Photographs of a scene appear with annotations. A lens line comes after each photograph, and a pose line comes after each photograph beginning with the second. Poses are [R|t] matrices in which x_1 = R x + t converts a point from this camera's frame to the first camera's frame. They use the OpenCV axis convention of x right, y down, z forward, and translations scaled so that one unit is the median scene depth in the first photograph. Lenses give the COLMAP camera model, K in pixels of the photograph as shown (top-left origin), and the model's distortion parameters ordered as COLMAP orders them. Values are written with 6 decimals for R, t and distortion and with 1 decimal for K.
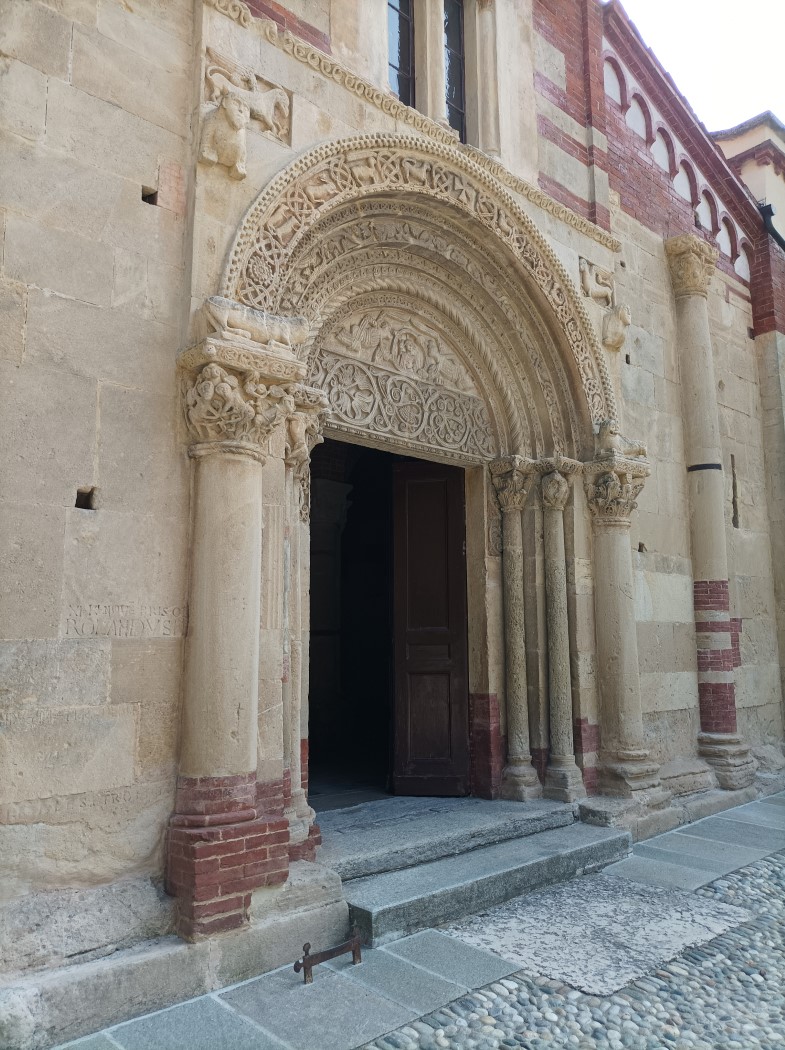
lens RADIAL K [[777.5, 0, 389.7], [0, 777.5, 525.2], [0, 0, 1]] dist [0.023810, -0.013669]
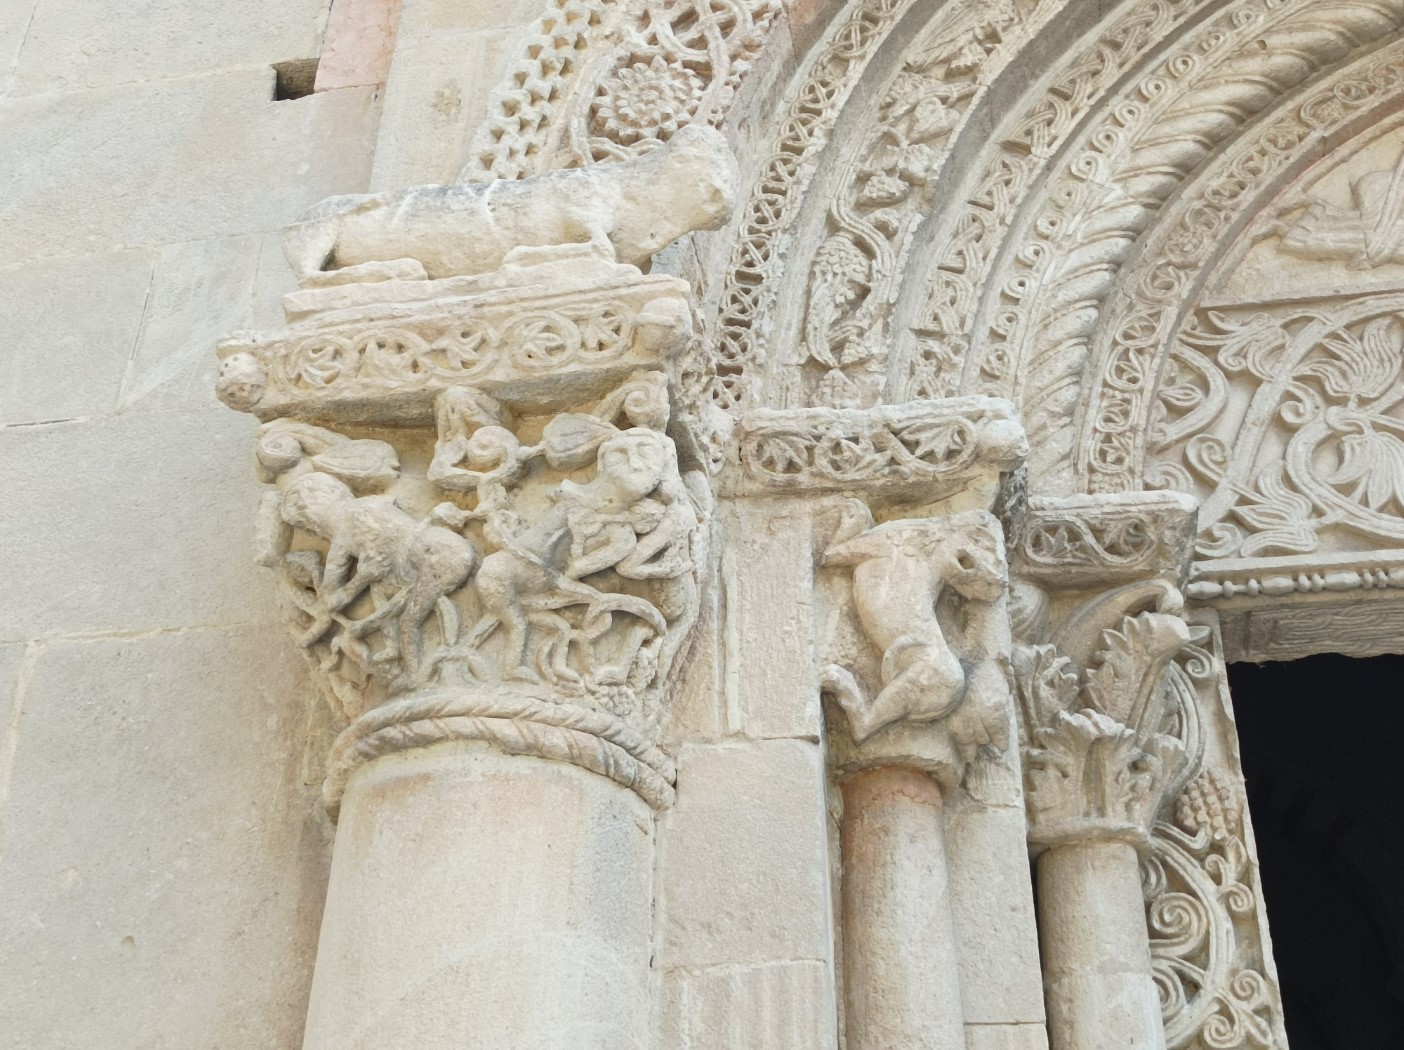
lens RADIAL K [[1724.9, 0, 716.0], [0, 1724.9, 524.9], [0, 0, 1]] dist [0.031485, 0.000000]
pose [[0.604591, -0.410049, -0.682883, 0.213295], [0.097764, 0.889035, -0.447280, 0.078321], [0.790514, 0.203660, 0.577591, 0.780801]]
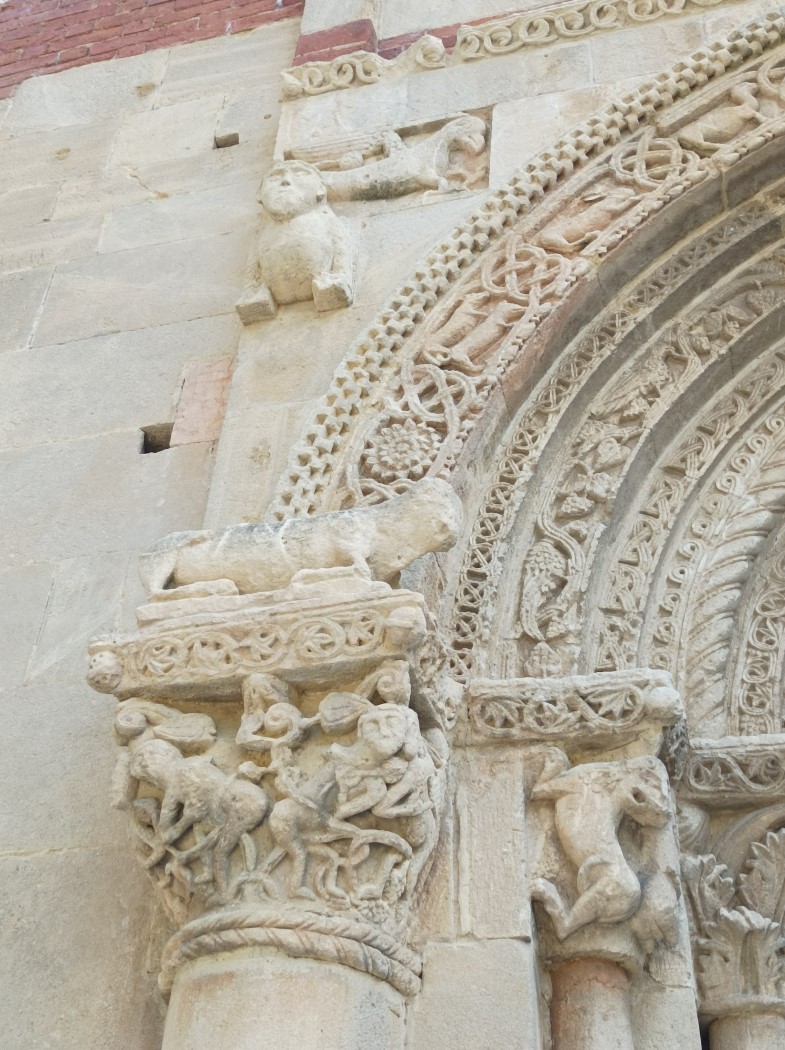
lens RADIAL K [[1290.0, 0, 401.1], [0, 1290.0, 527.0], [0, 0, 1]] dist [0.031485, 0.000000]
pose [[0.545547, -0.514233, -0.661772, 0.246368], [0.079851, 0.817930, -0.569749, 0.060994], [0.834267, 0.257982, 0.487281, 0.784053]]
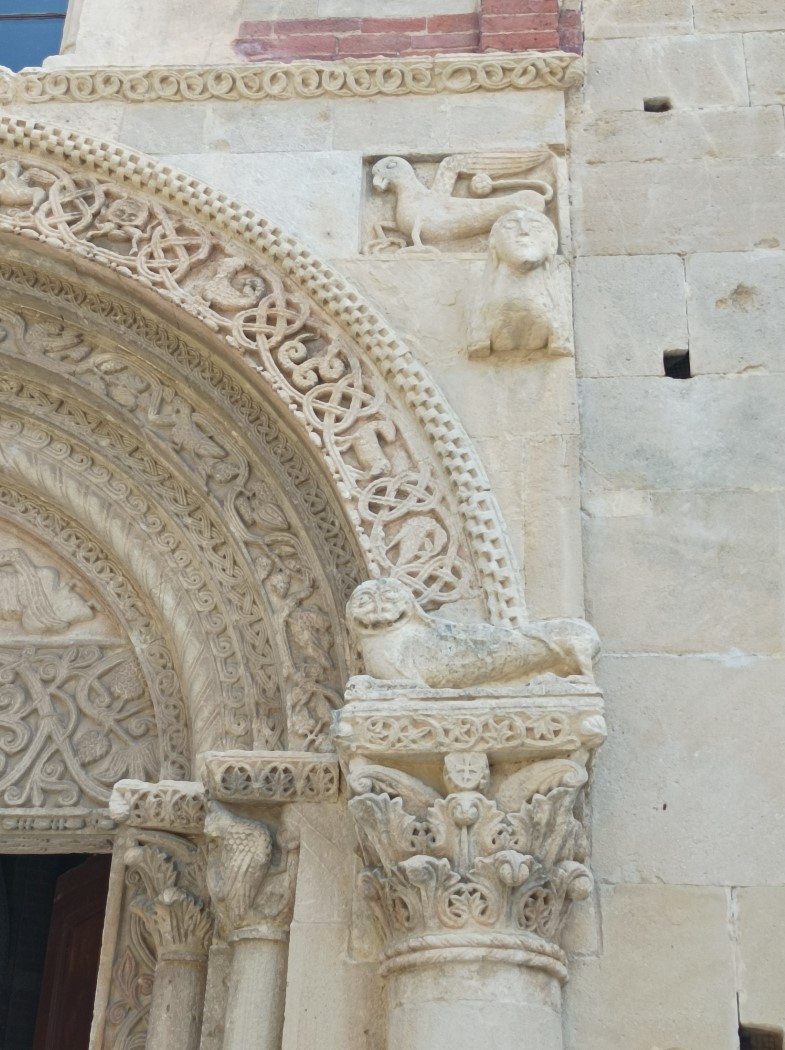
lens RADIAL K [[1527.6, 0, 411.5], [0, 1527.6, 524.1], [0, 0, 1]] dist [0.044034, 0.000000]
pose [[0.690211, -0.330931, -0.643500, 1.061510], [0.078004, 0.918140, -0.388503, 0.099314], [0.719391, 0.217953, 0.659525, 1.034727]]
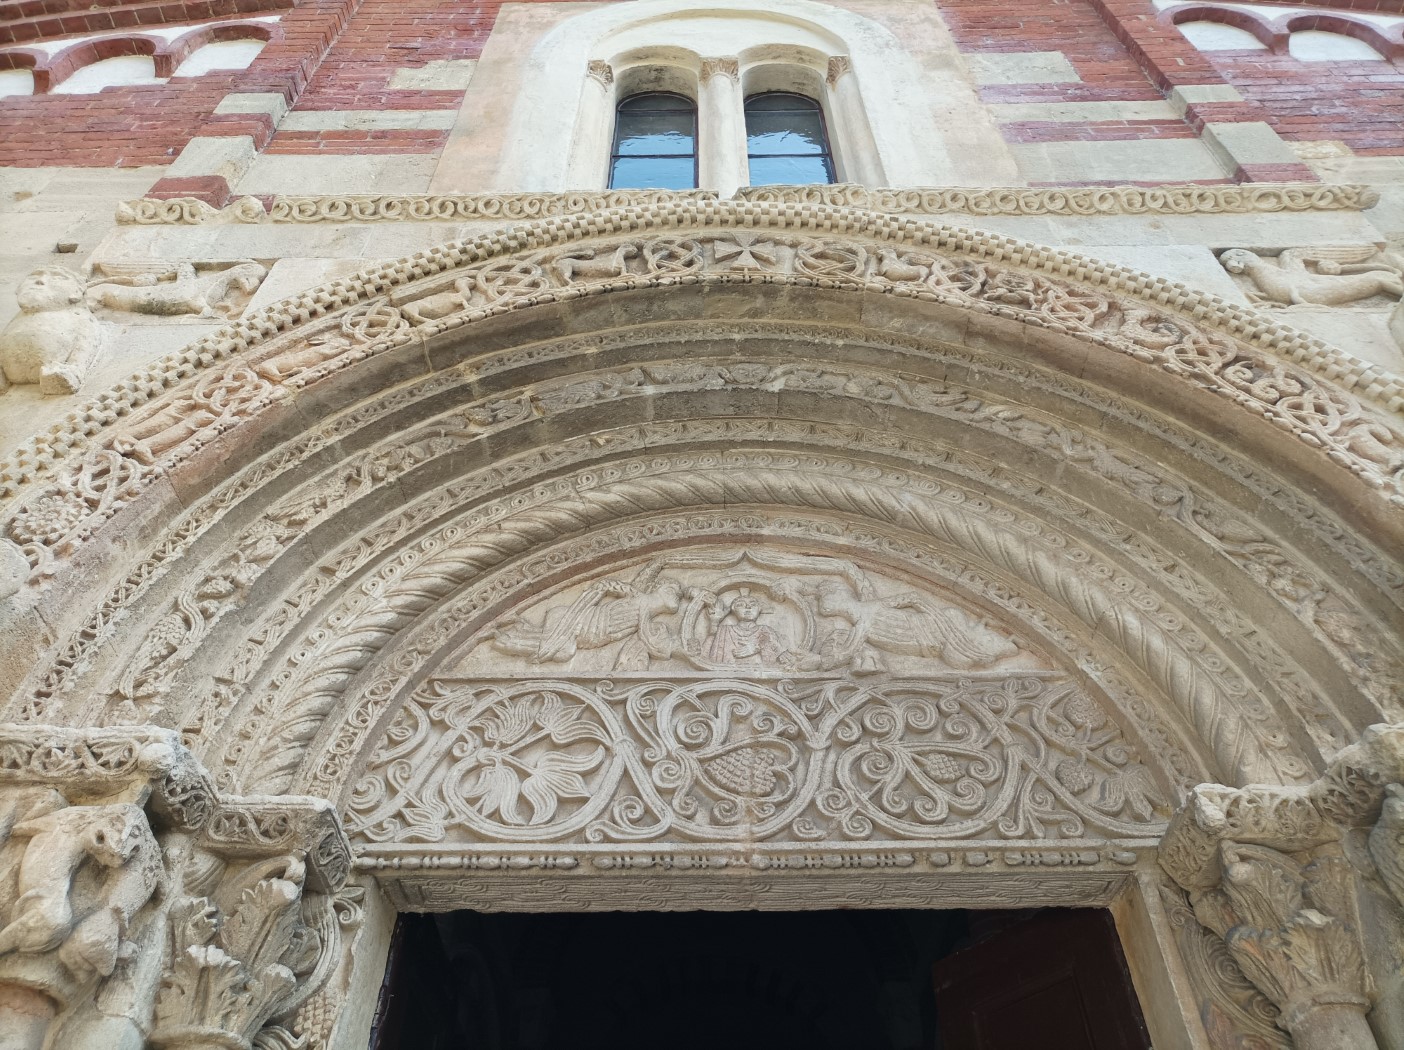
lens RADIAL K [[1039.7, 0, 703.2], [0, 1039.7, 528.3], [0, 0, 1]] dist [0.023810, -0.013669]
pose [[0.731321, -0.490869, -0.473515, 0.398186], [0.103735, 0.766247, -0.634117, 0.083561], [0.674098, 0.414623, 0.611293, 0.988315]]
